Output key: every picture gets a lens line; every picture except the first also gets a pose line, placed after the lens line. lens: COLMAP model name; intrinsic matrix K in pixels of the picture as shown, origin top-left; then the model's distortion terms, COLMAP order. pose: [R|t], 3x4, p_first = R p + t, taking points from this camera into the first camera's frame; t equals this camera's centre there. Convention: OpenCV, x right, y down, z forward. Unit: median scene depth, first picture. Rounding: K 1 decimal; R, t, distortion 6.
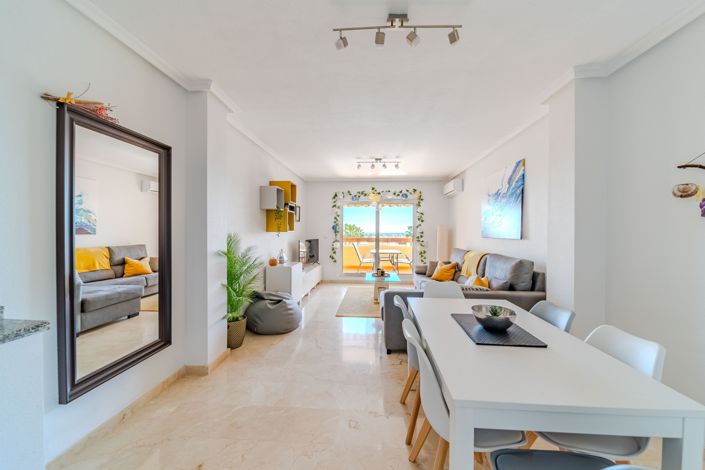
lens RADIAL K [[252.2, 0, 354.2], [0, 252.2, 232.0], [0, 0, 1]] dist [-0.000422, -0.000197]
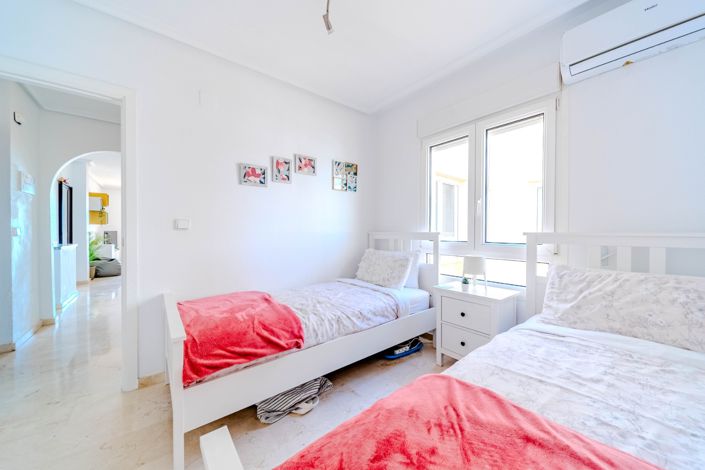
lens RADIAL K [[249.3, 0, 352.5], [0, 249.3, 235.0], [0, 0, 1]] dist [-0.015757, -0.000036]
pose [[0.727544, -0.000201, 0.686061, -0.174642], [-0.007166, 0.999943, 0.007893, 0.039411], [-0.686024, -0.010659, 0.727501, -1.152505]]
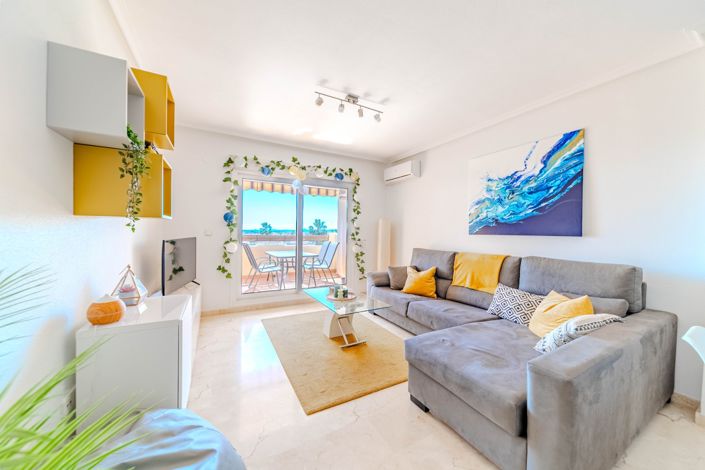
lens RADIAL K [[254.8, 0, 357.7], [0, 254.8, 232.8], [0, 0, 1]] dist [-0.000229, -0.000114]
pose [[0.838573, 0.004900, 0.544768, -0.205829], [-0.011618, 0.999893, 0.008889, 0.013074], [-0.544666, -0.013783, 0.838540, 0.500616]]
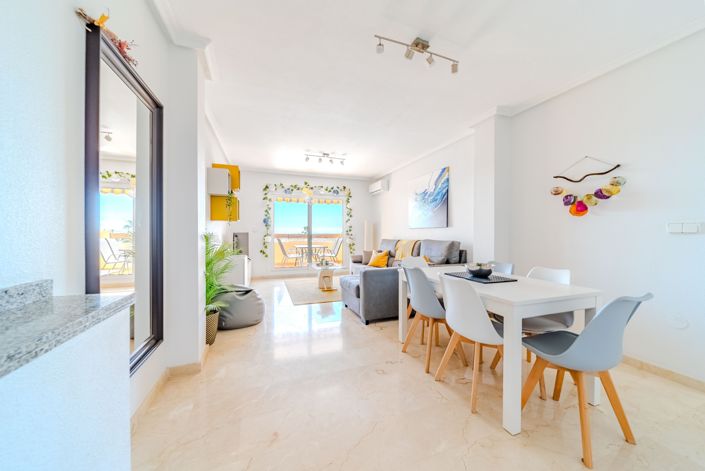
lens RADIAL K [[252.2, 0, 354.2], [0, 252.2, 232.5], [0, 0, 1]] dist [-0.000422, -0.000197]
pose [[0.916252, -0.001778, 0.400598, -0.216789], [0.002317, 0.999997, -0.000862, 0.039486], [-0.400595, 0.001717, 0.916253, -0.012445]]
